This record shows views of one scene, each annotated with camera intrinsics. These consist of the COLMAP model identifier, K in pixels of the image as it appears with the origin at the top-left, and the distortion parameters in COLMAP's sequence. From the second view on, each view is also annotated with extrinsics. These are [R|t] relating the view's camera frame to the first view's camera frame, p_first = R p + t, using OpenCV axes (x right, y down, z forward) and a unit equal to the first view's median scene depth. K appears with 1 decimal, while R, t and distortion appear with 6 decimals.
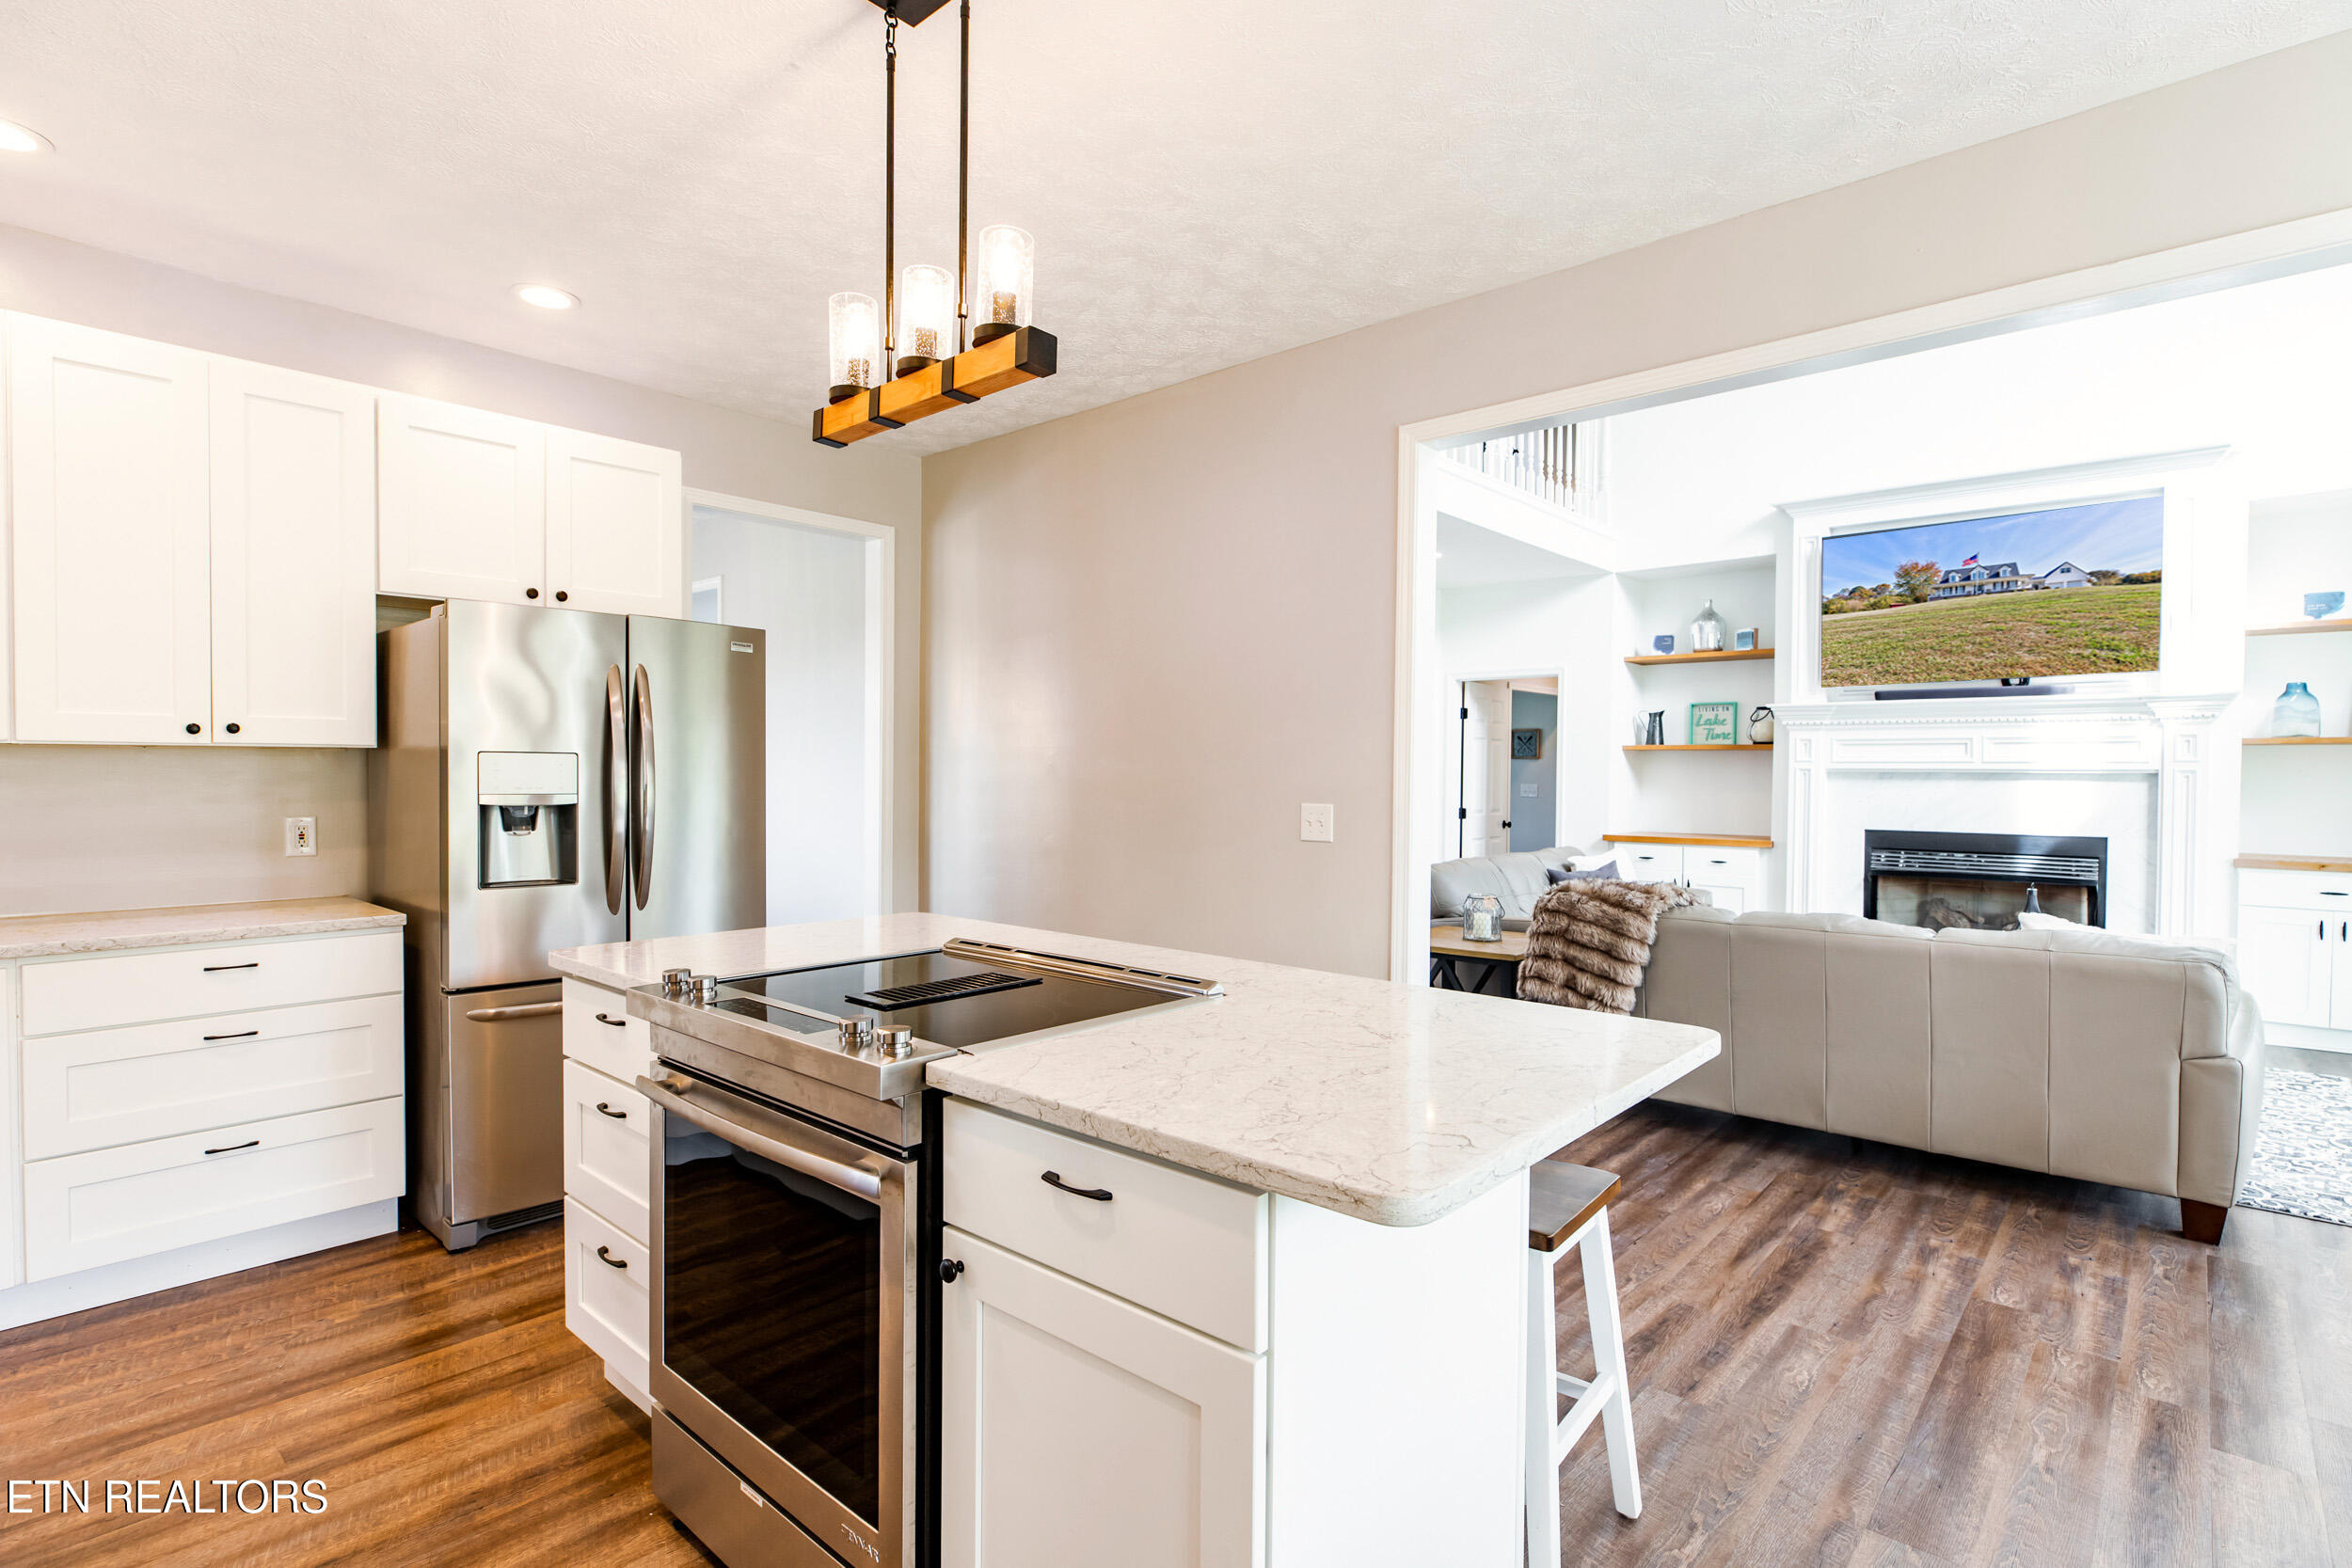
lens RADIAL K [[1143.7, 0, 1169.0], [0, 1143.7, 789.7], [0, 0, 1]] dist [-0.000136, 0.001191]
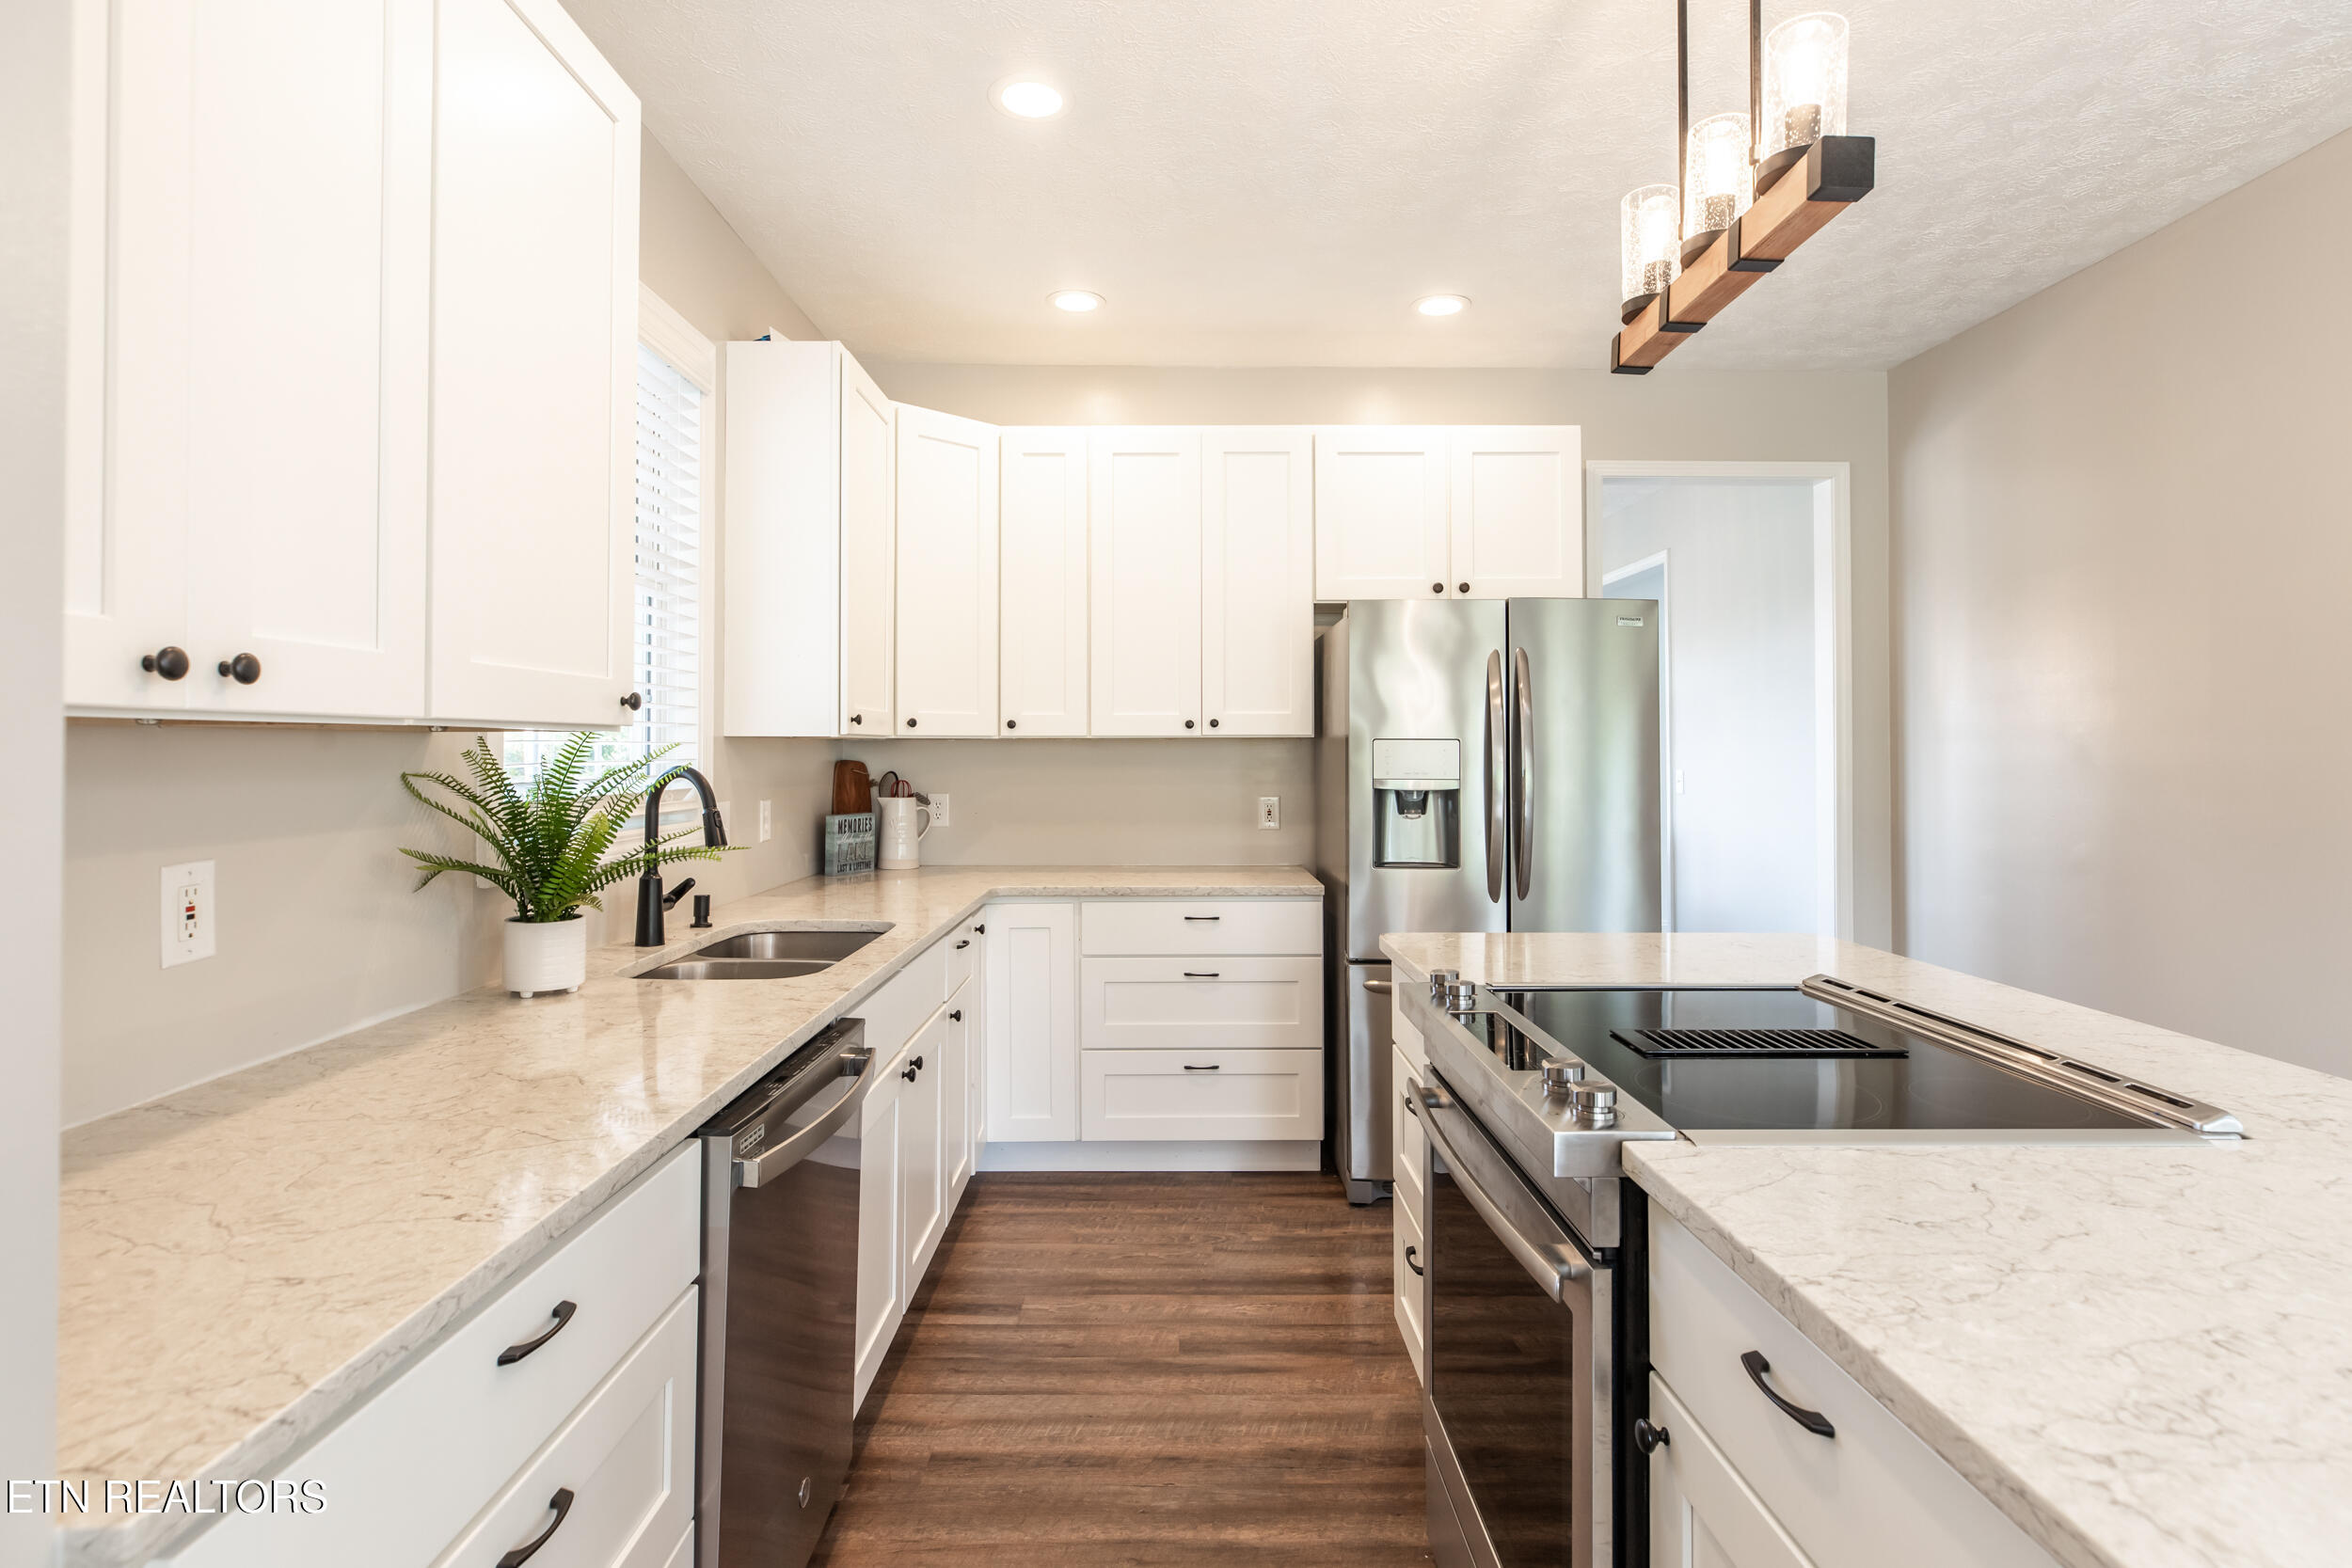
lens RADIAL K [[1165.1, 0, 1175.0], [0, 1165.1, 730.2], [0, 0, 1]] dist [-0.000557, 0.000086]
pose [[0.676529, -0.020485, -0.736131, 0.066463], [-0.008582, 0.999326, -0.035697, -0.000949], [0.736366, 0.030468, 0.675897, 0.106272]]
